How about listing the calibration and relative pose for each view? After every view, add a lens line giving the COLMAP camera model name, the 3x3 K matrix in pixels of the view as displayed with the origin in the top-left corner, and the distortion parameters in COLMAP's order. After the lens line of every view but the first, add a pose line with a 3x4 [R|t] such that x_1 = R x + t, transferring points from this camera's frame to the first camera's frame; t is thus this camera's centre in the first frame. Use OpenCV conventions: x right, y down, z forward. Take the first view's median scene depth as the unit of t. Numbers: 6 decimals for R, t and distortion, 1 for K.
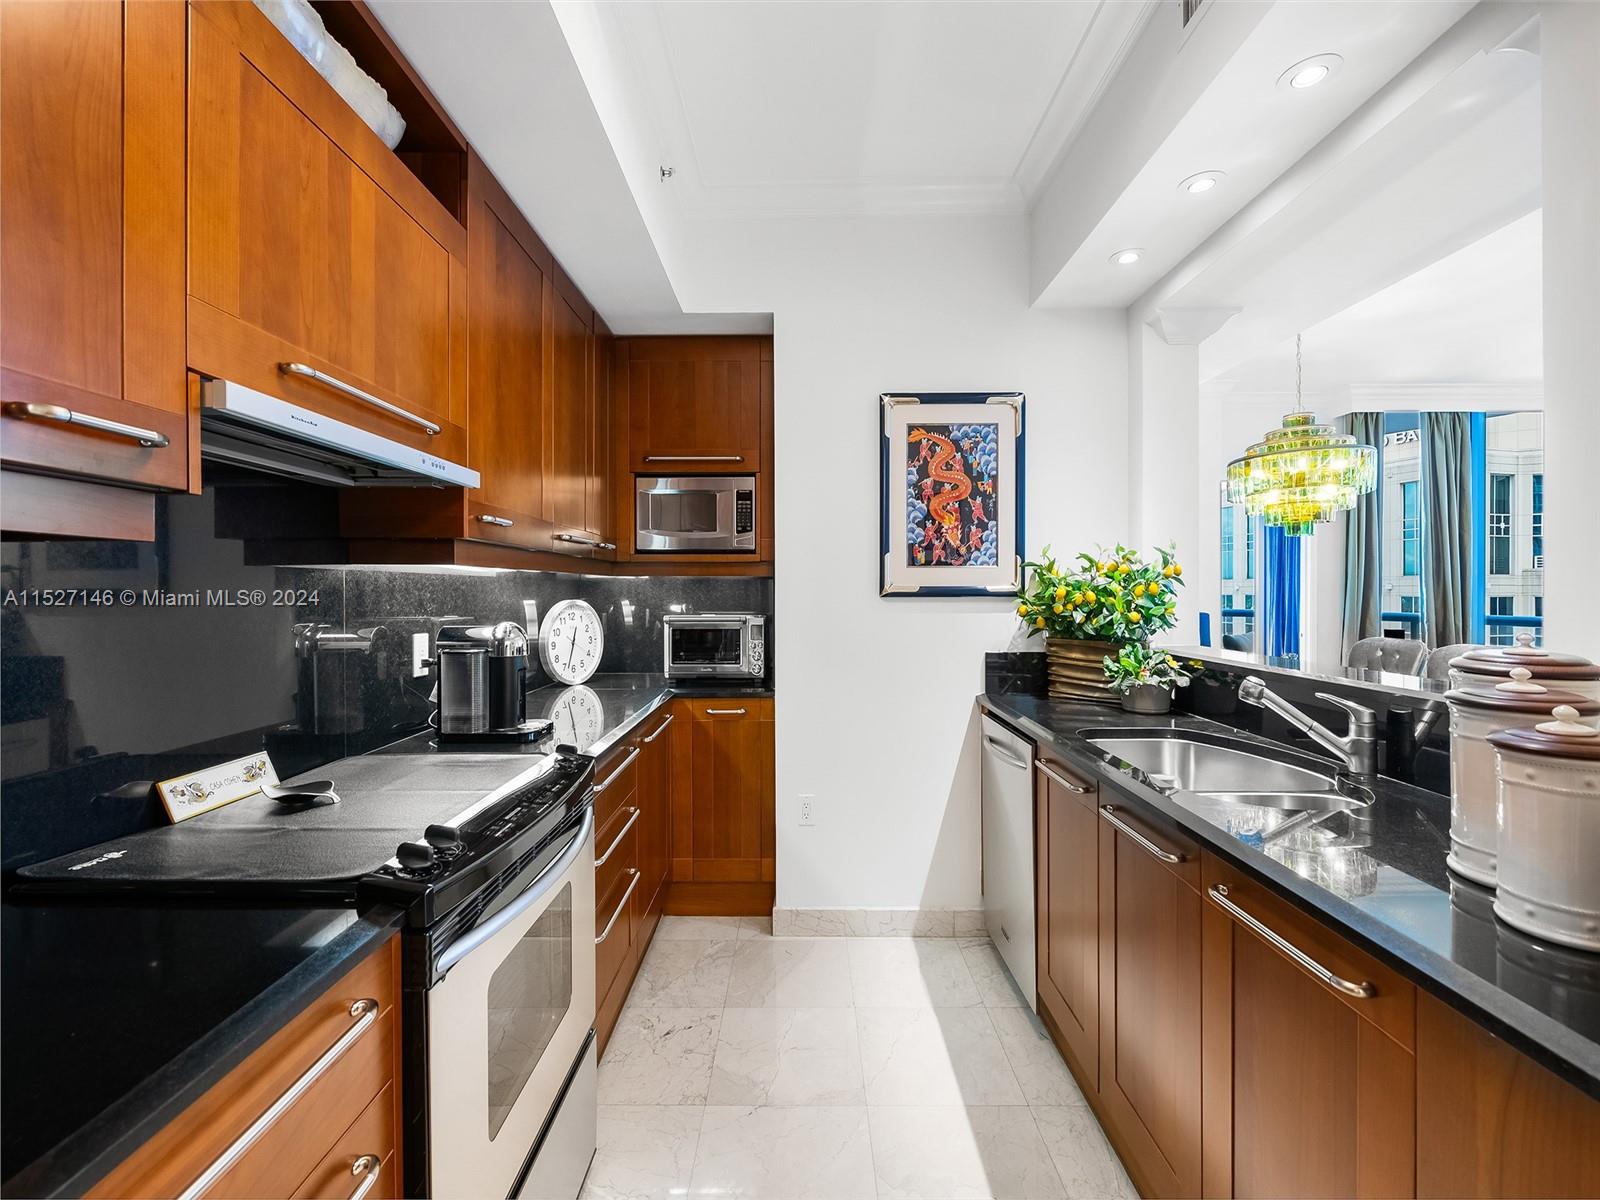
lens RADIAL K [[694.8, 0, 800.0], [0, 694.8, 600.0], [0, 0, 1]] dist [-0.002951, -0.001046]
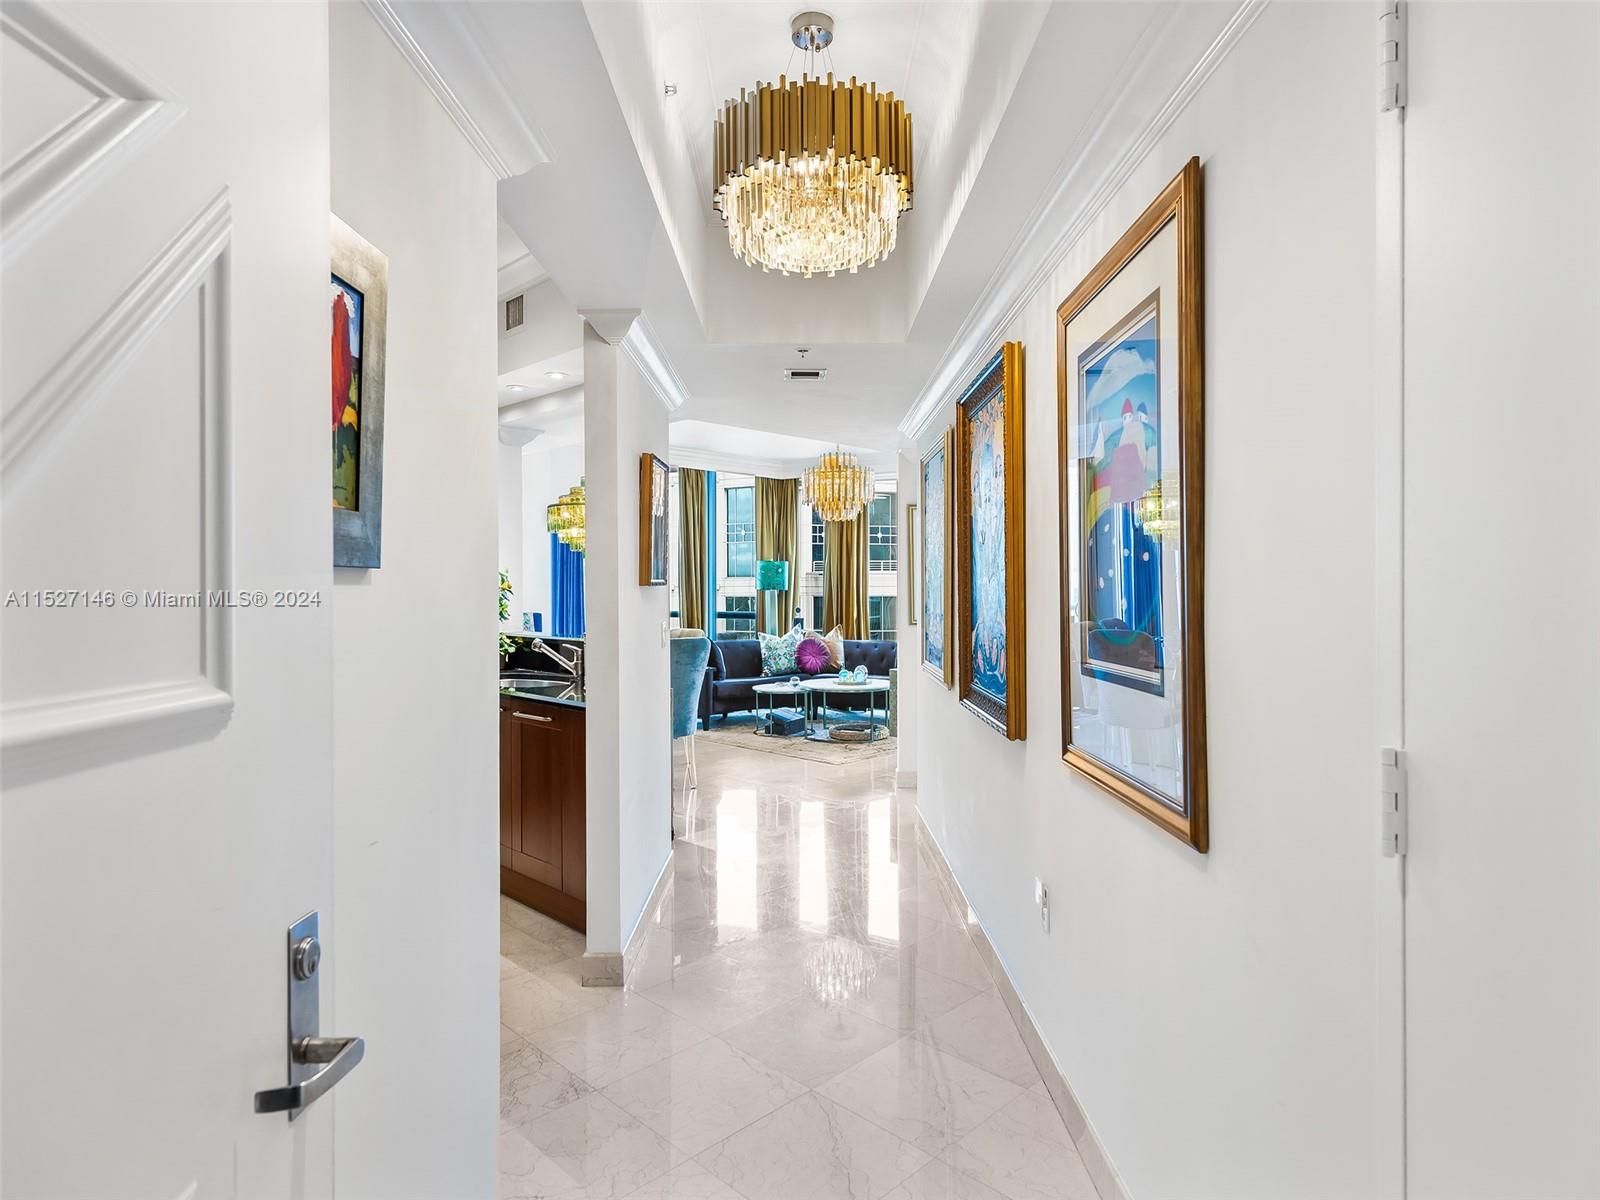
lens RADIAL K [[904.0, 0, 800.0], [0, 904.0, 600.0], [0, 0, 1]] dist [0.002234, 0.000312]
pose [[0.707622, -0.007382, 0.706553, -0.443812], [0.009596, 0.999954, 0.000838, -0.002930], [-0.706526, 0.006187, 0.707660, -0.918899]]
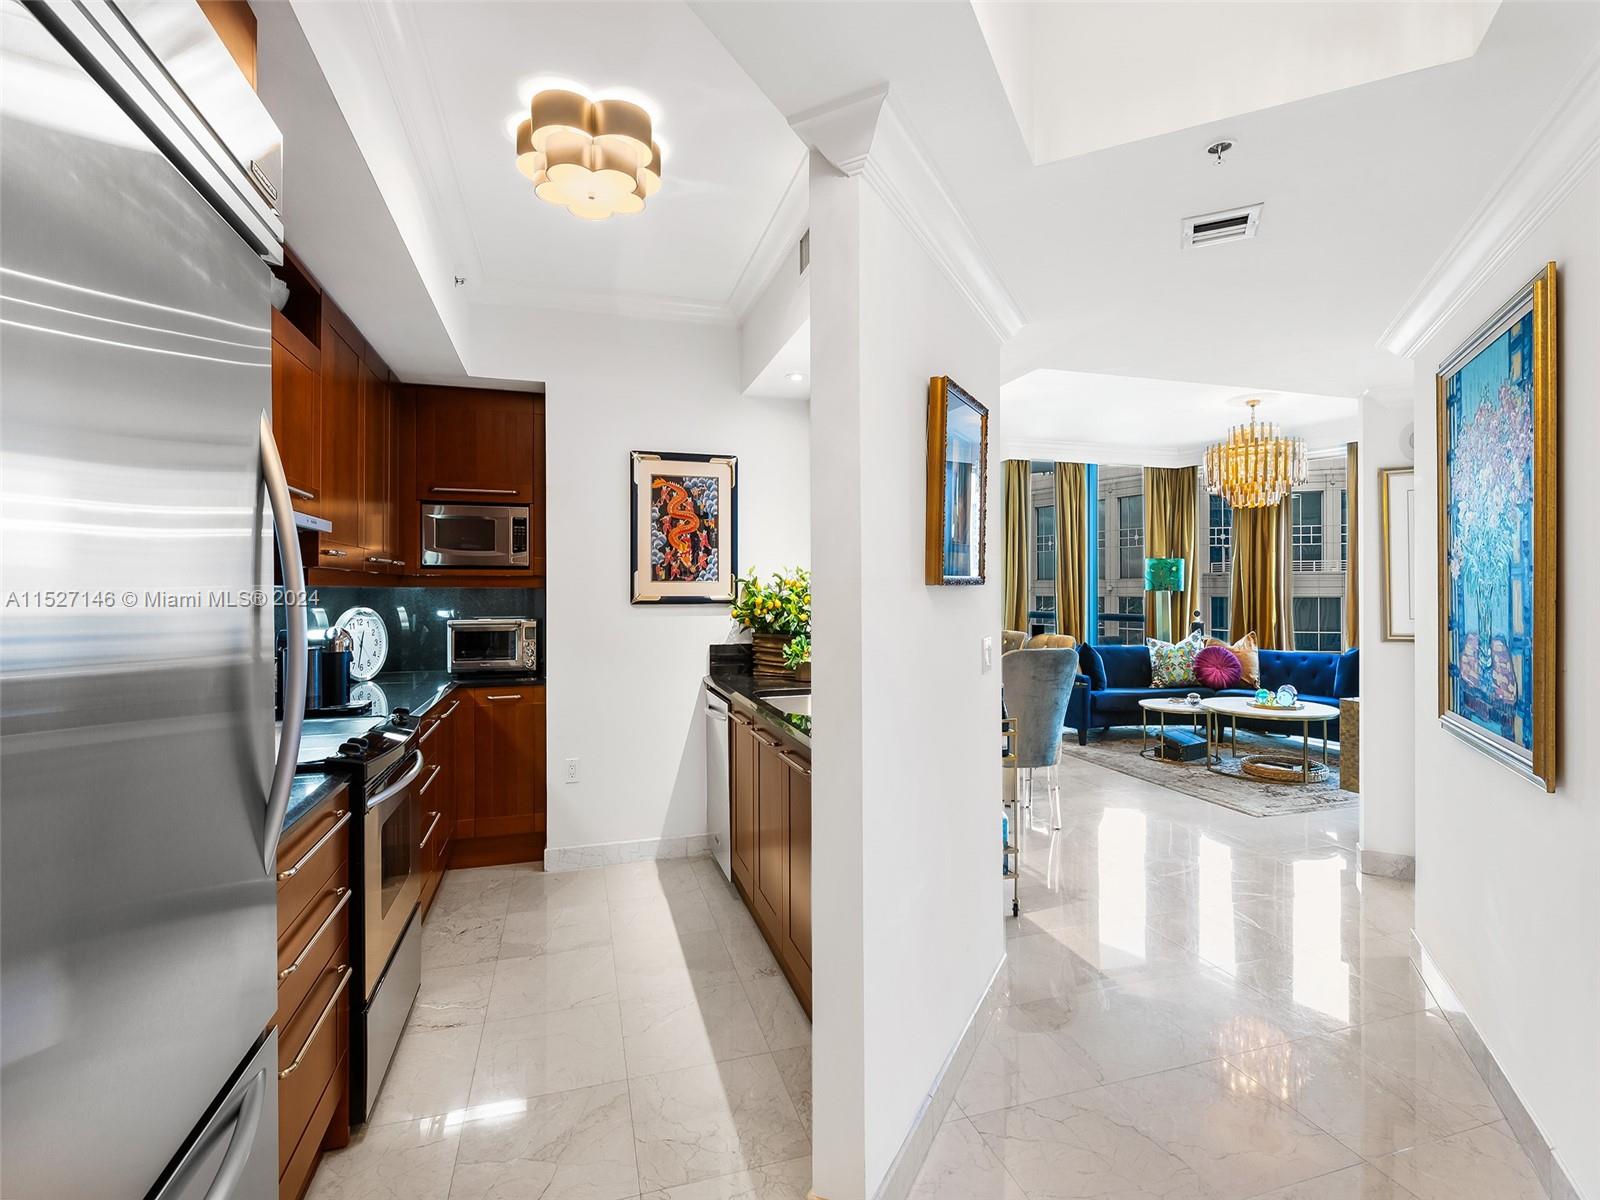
lens RADIAL K [[749.7, 0, 798.8], [0, 749.7, 591.3], [0, 0, 1]] dist [0.009735, -0.000020]
pose [[0.955782, 0.000343, 0.294075, 0.001676], [0.003474, 0.999916, -0.012460, -0.010311], [-0.294055, 0.012930, 0.955701, -0.456889]]
